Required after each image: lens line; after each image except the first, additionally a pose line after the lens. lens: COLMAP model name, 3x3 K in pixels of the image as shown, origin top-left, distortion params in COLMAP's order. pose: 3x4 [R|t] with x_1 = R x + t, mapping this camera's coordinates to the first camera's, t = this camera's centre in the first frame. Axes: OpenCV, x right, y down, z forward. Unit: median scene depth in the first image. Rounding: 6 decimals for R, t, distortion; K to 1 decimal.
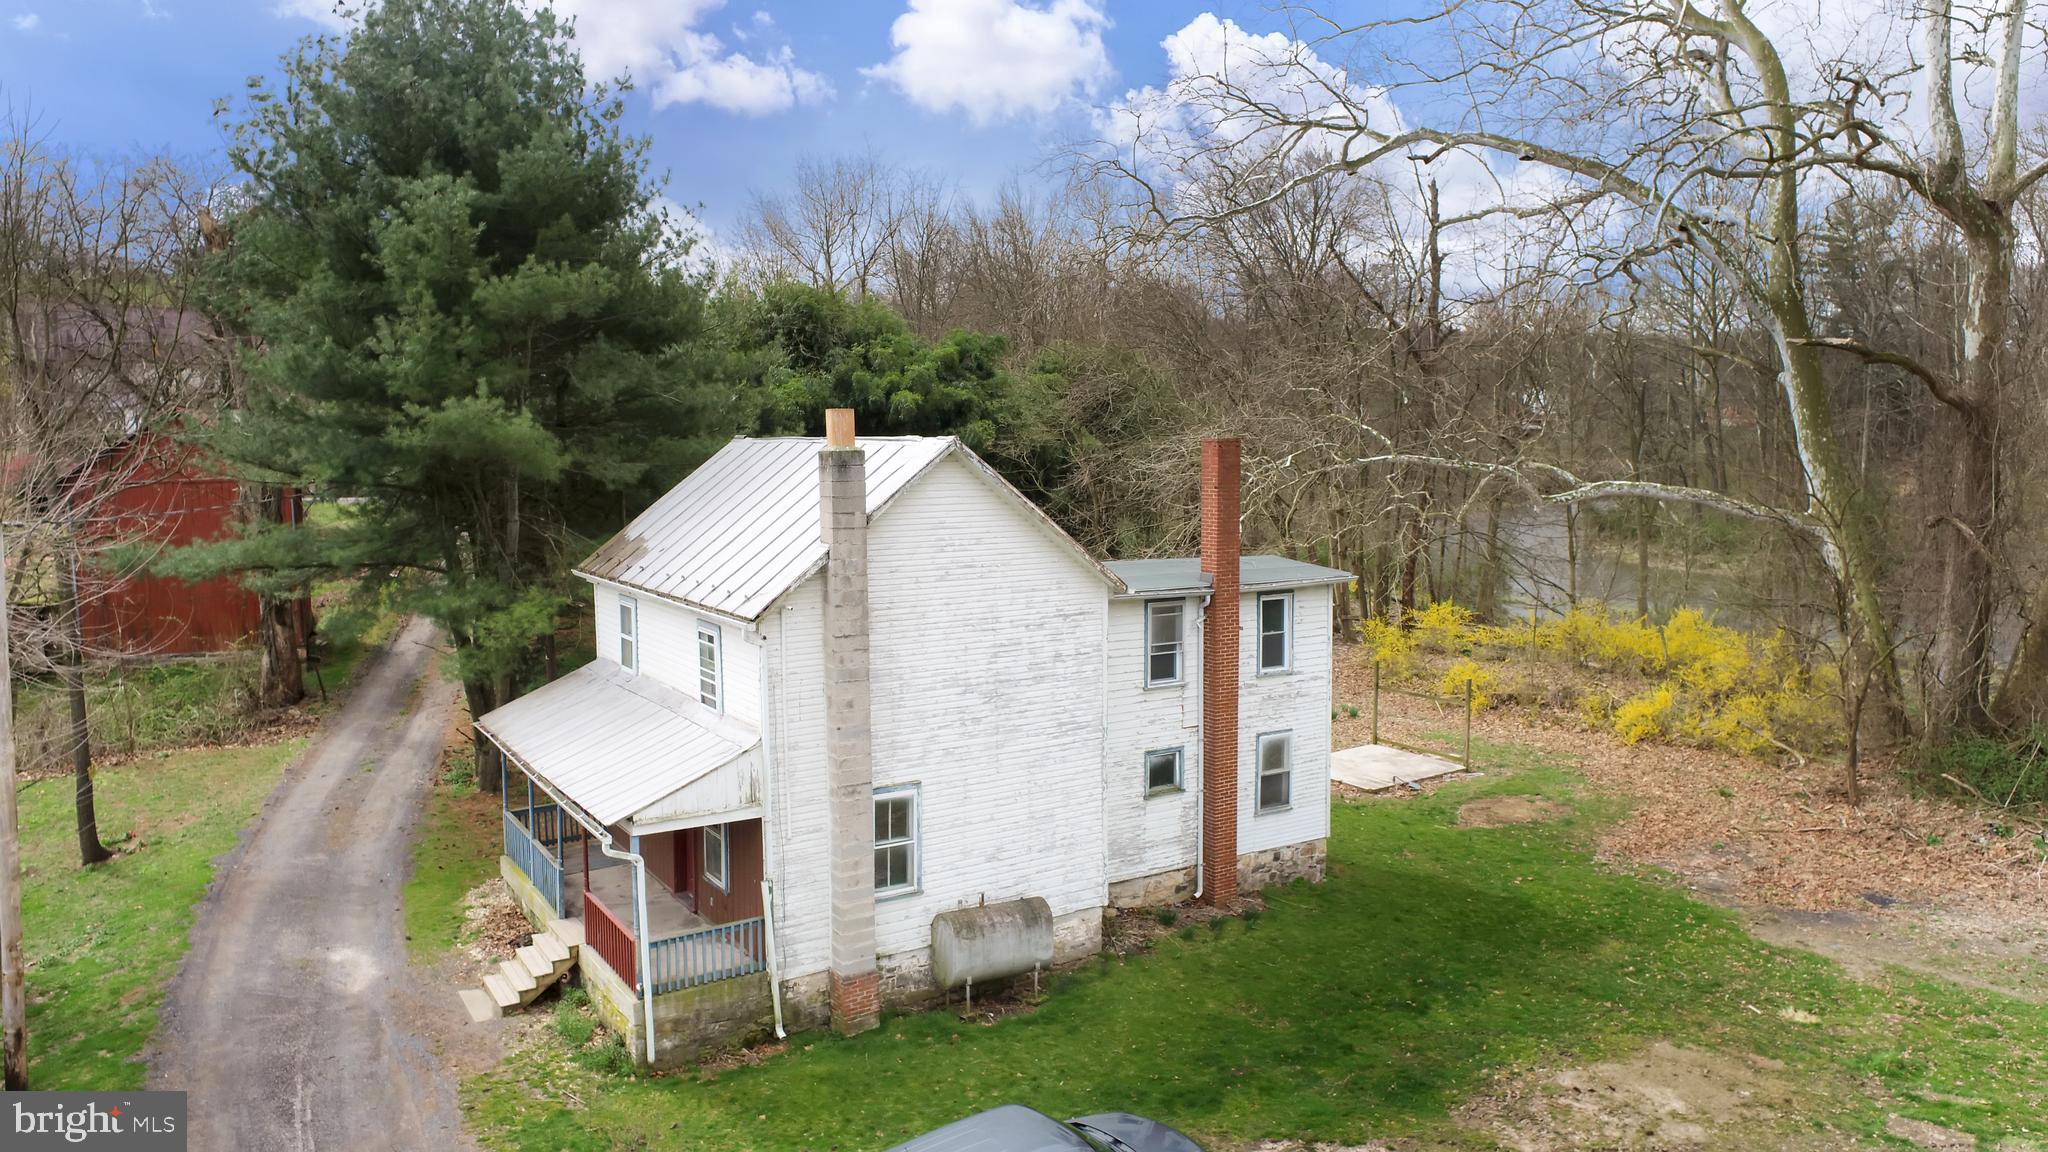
lens RADIAL K [[1381.1, 0, 1024.0], [0, 1381.1, 576.0], [0, 0, 1]] dist [-0.016835, 0.009970]
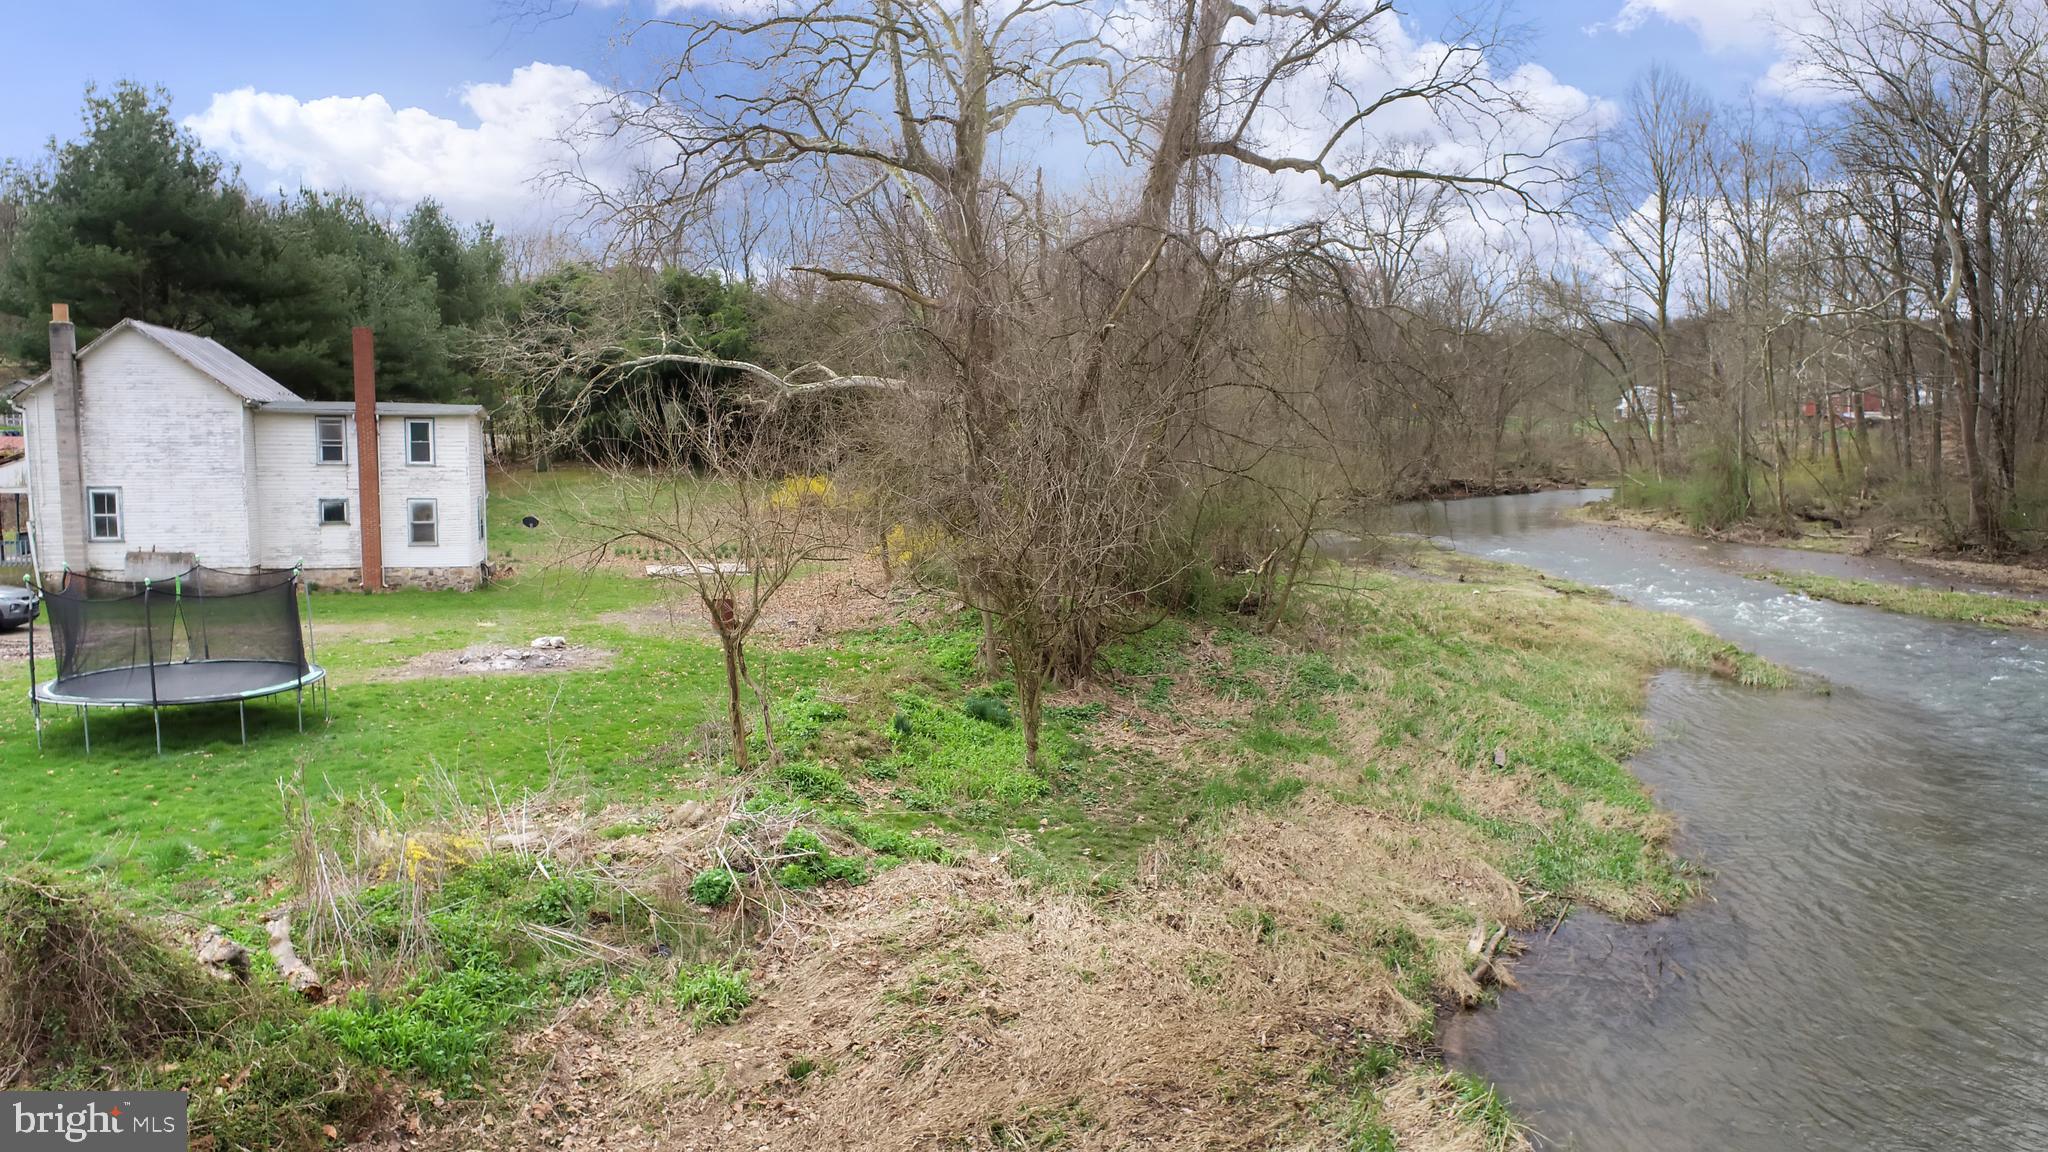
lens RADIAL K [[1381.1, 0, 1024.0], [0, 1381.1, 576.0], [0, 0, 1]] dist [-0.016835, 0.009970]
pose [[0.952578, 0.037297, -0.302002, 1.753939], [-0.037464, 0.999284, 0.005242, 0.210856], [0.301981, 0.006321, 0.953293, -0.526944]]
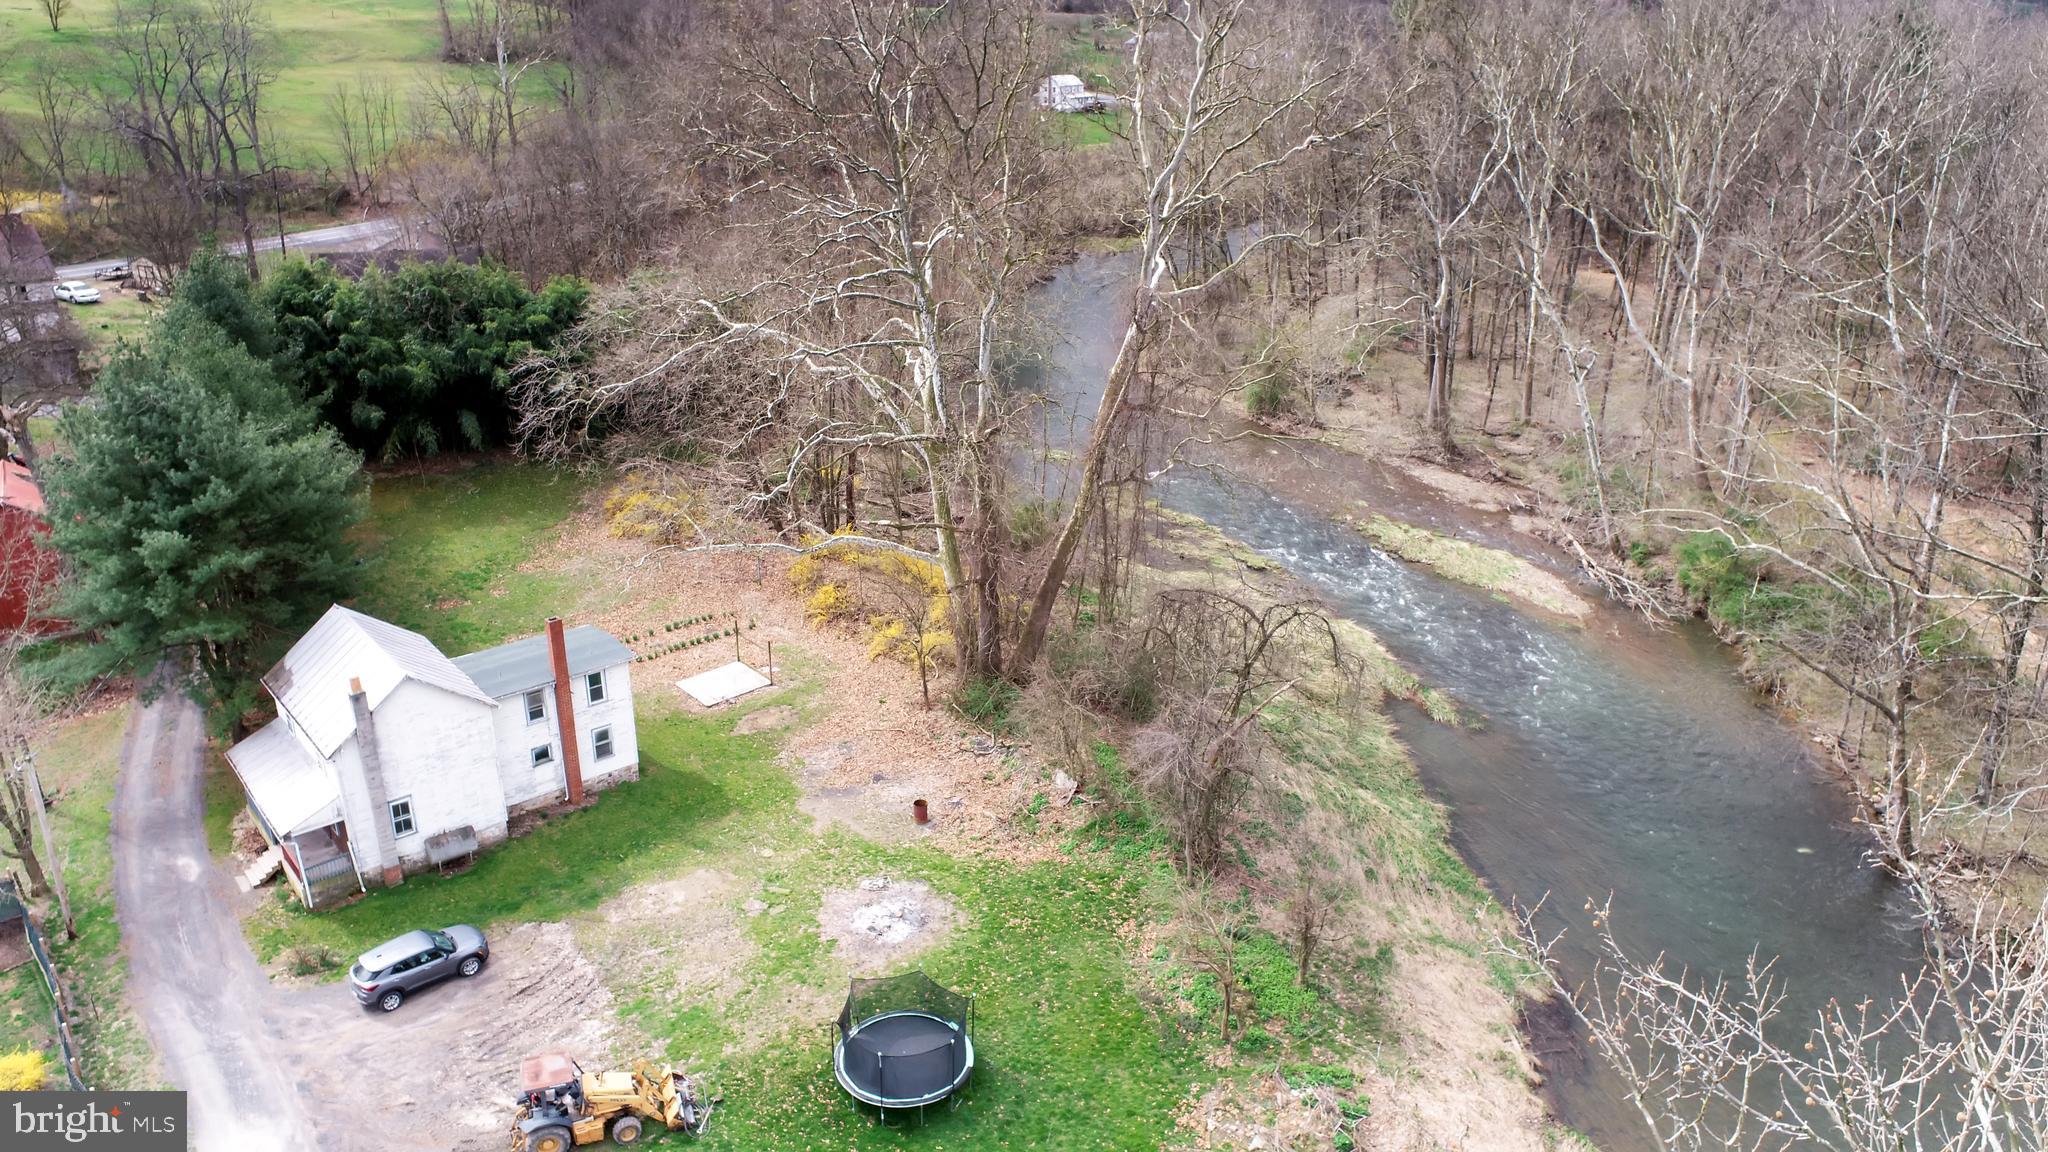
lens RADIAL K [[1381.1, 0, 1024.0], [0, 1381.1, 576.0], [0, 0, 1]] dist [-0.016835, 0.009970]
pose [[0.989806, -0.036774, 0.137594, 0.690207], [-0.004012, 0.958507, 0.285039, -0.941484], [-0.142366, -0.282685, 0.948589, -1.433360]]
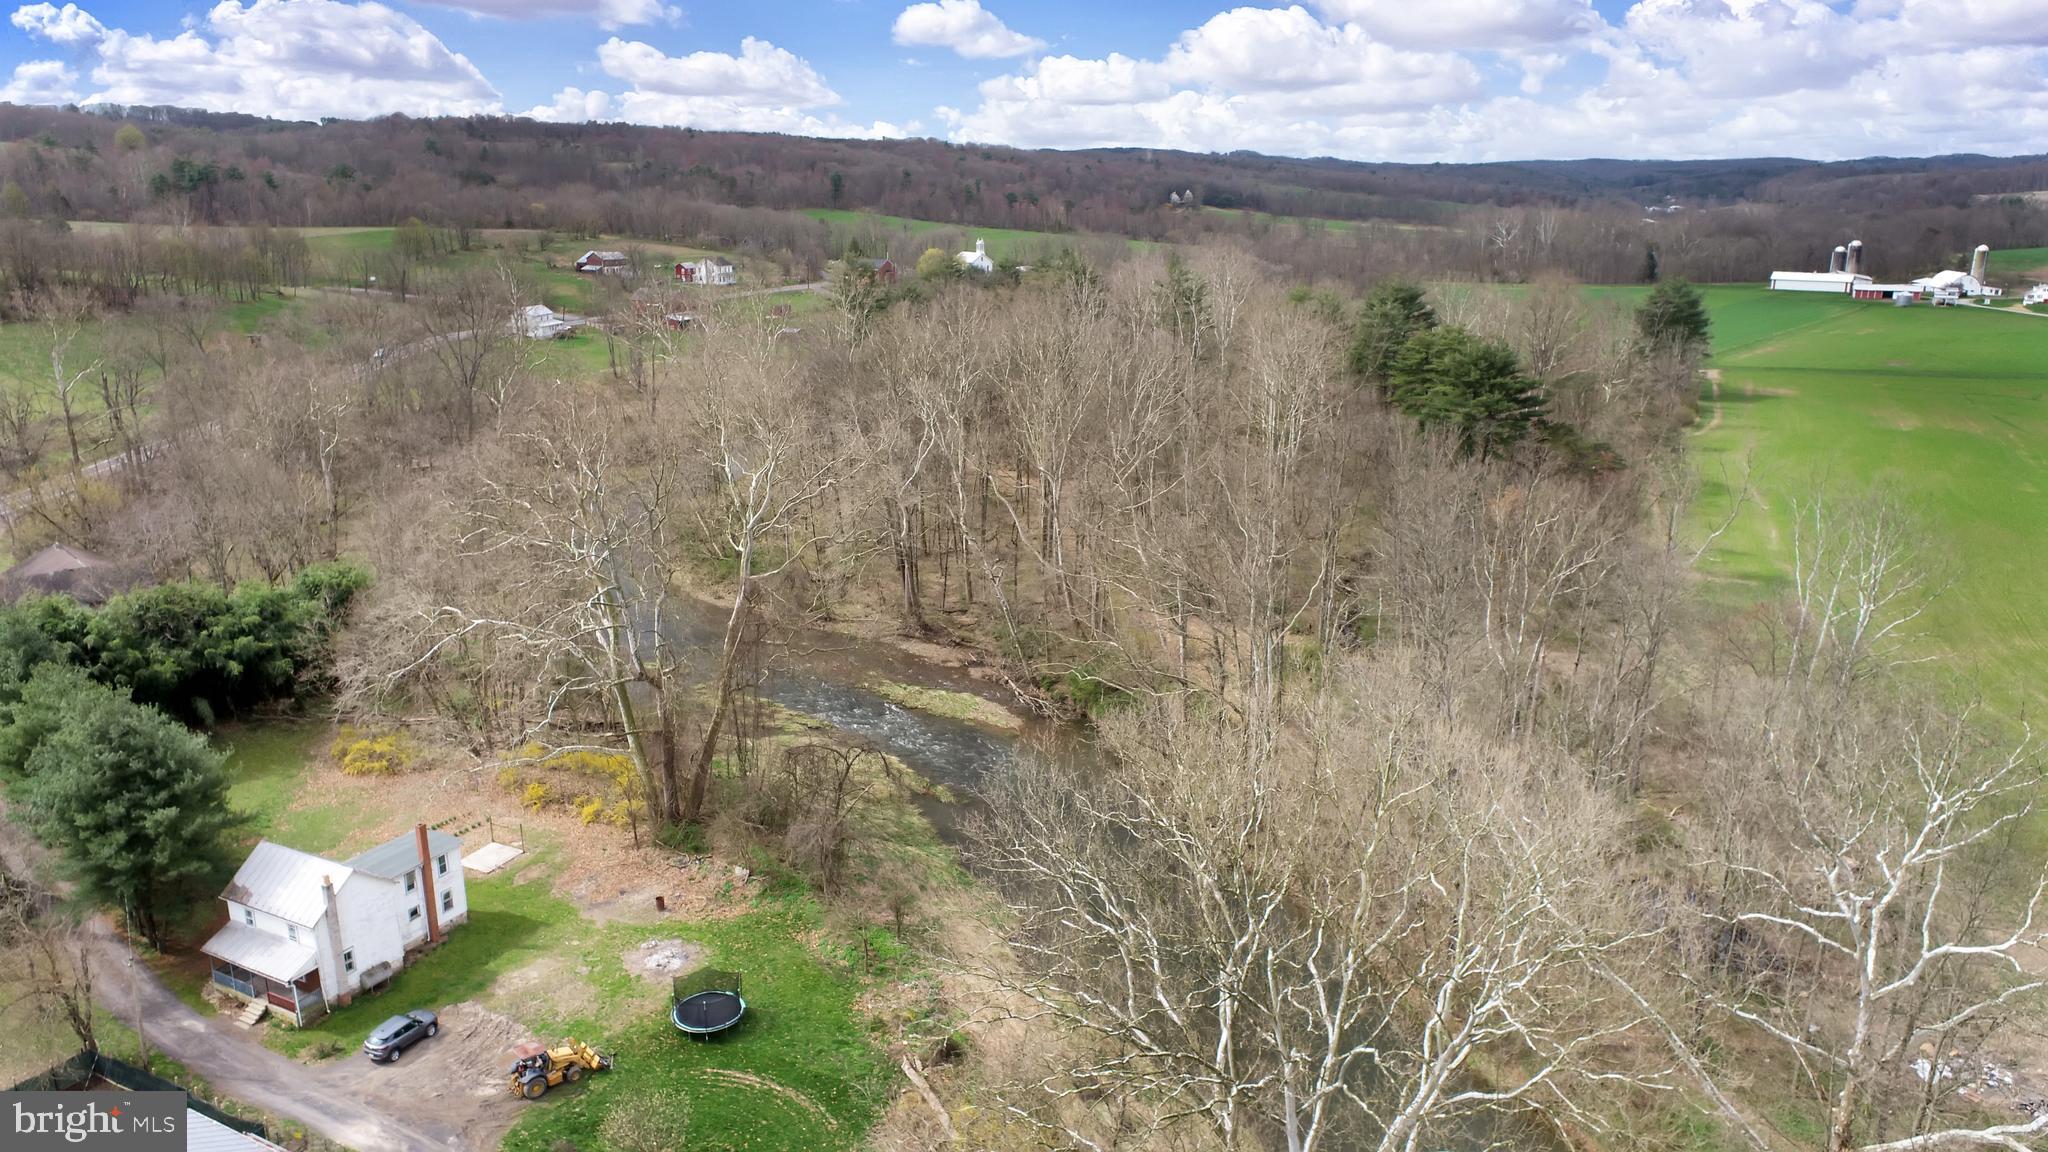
lens RADIAL K [[1381.1, 0, 1024.0], [0, 1381.1, 576.0], [0, 0, 1]] dist [-0.016835, 0.009970]
pose [[0.858126, -0.125373, 0.497897, -0.253780], [0.036704, 0.982227, 0.184071, -1.571337], [-0.512126, -0.139682, 0.847477, -3.266578]]
